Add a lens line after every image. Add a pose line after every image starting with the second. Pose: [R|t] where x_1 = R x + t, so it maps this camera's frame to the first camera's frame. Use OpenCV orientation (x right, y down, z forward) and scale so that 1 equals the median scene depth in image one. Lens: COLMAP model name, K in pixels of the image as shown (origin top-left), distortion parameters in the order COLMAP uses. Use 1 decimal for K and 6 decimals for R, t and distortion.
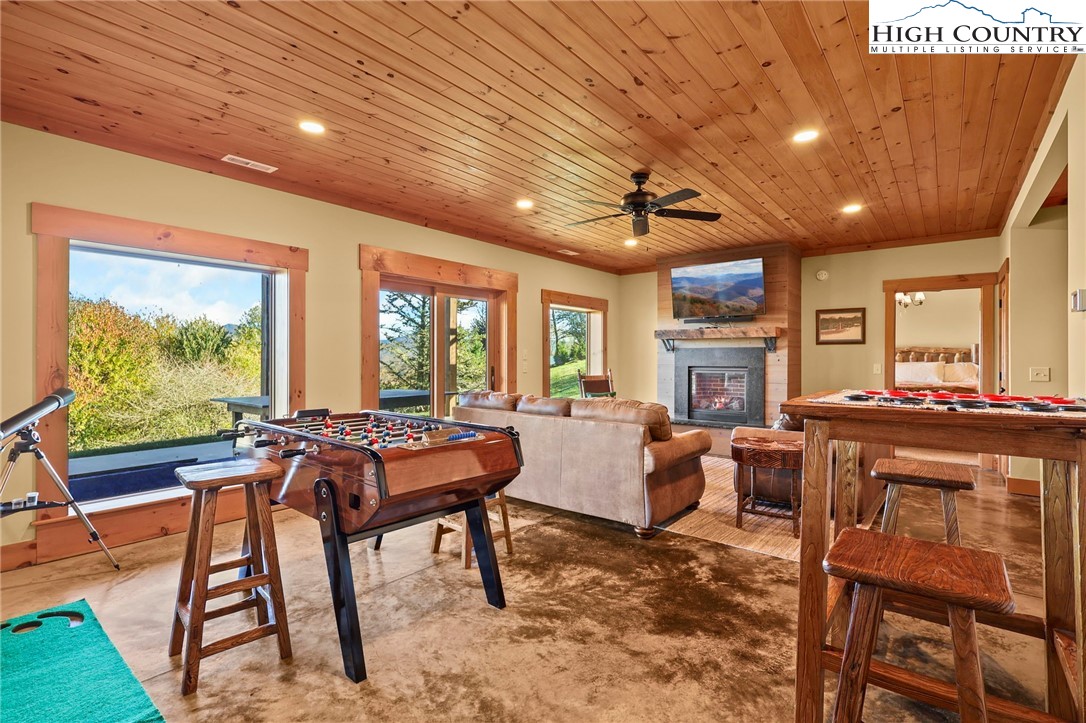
lens RADIAL K [[513.4, 0, 542.3], [0, 513.4, 347.2], [0, 0, 1]] dist [-0.004323, -0.000031]
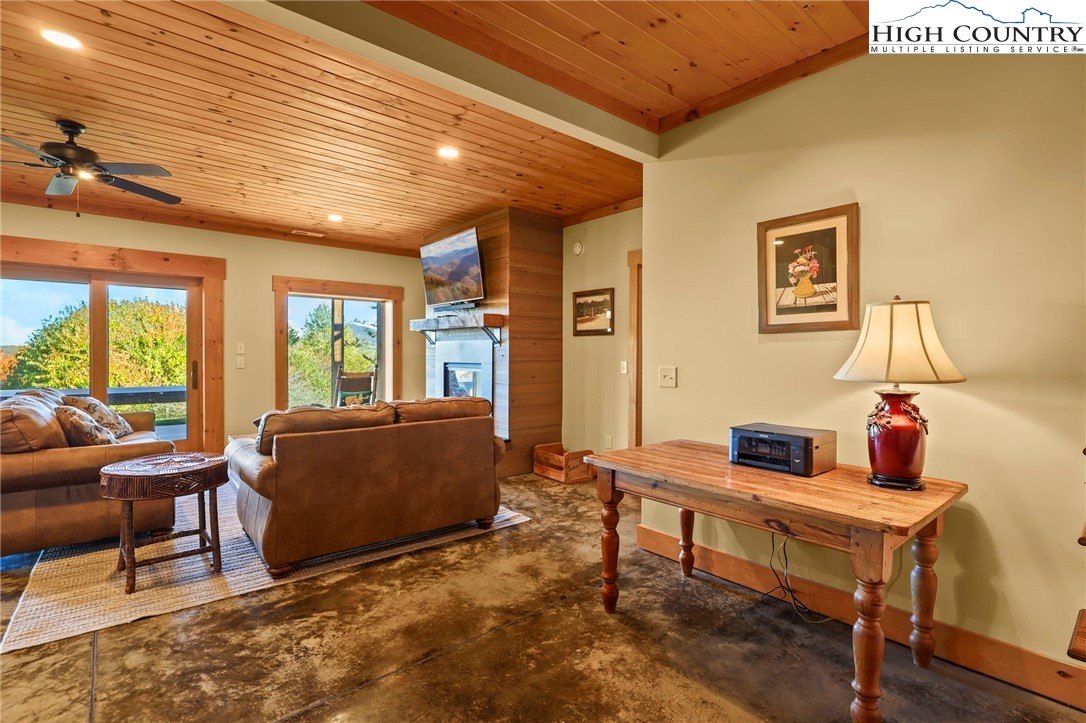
lens RADIAL K [[508.9, 0, 542.3], [0, 508.9, 356.3], [0, 0, 1]] dist [-0.004984, -0.000341]
pose [[0.983419, 0.003422, -0.181314, 0.650106], [0.000100, 0.999812, 0.019412, 0.011469], [0.181346, -0.019108, 0.983234, 0.217847]]
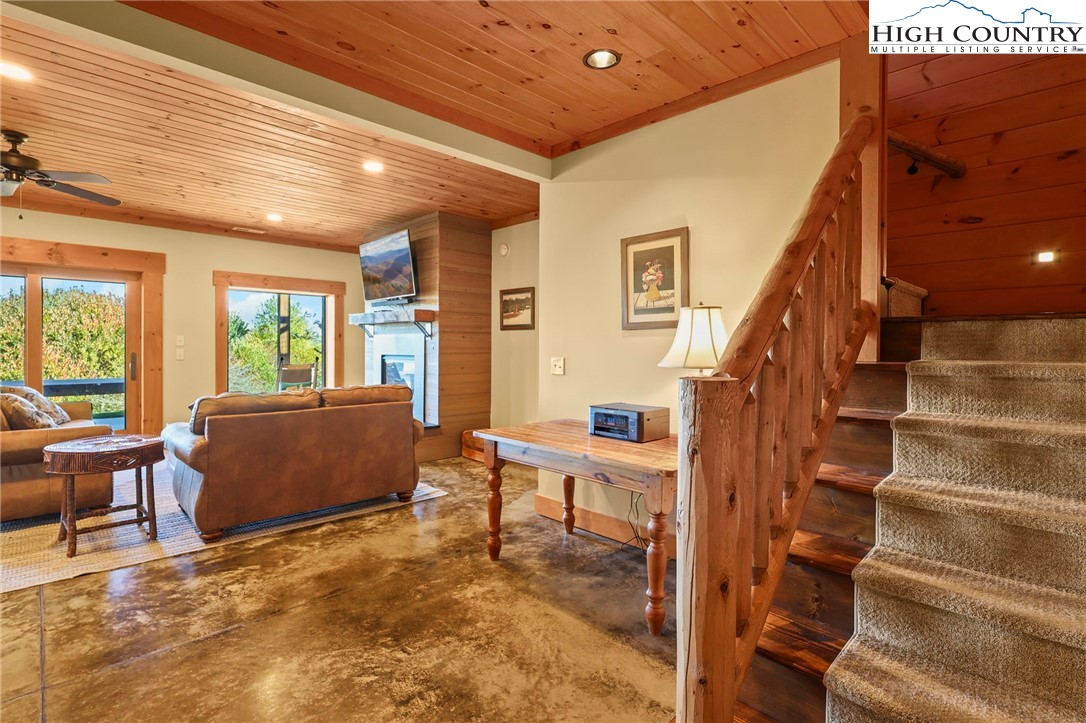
lens RADIAL K [[513.4, 0, 542.3], [0, 513.4, 347.2], [0, 0, 1]] dist [-0.004323, -0.000031]
pose [[0.994079, 0.004956, -0.108546, 0.721692], [-0.003425, 0.999892, 0.014287, 0.011194], [0.108605, -0.013831, 0.993989, 0.145980]]
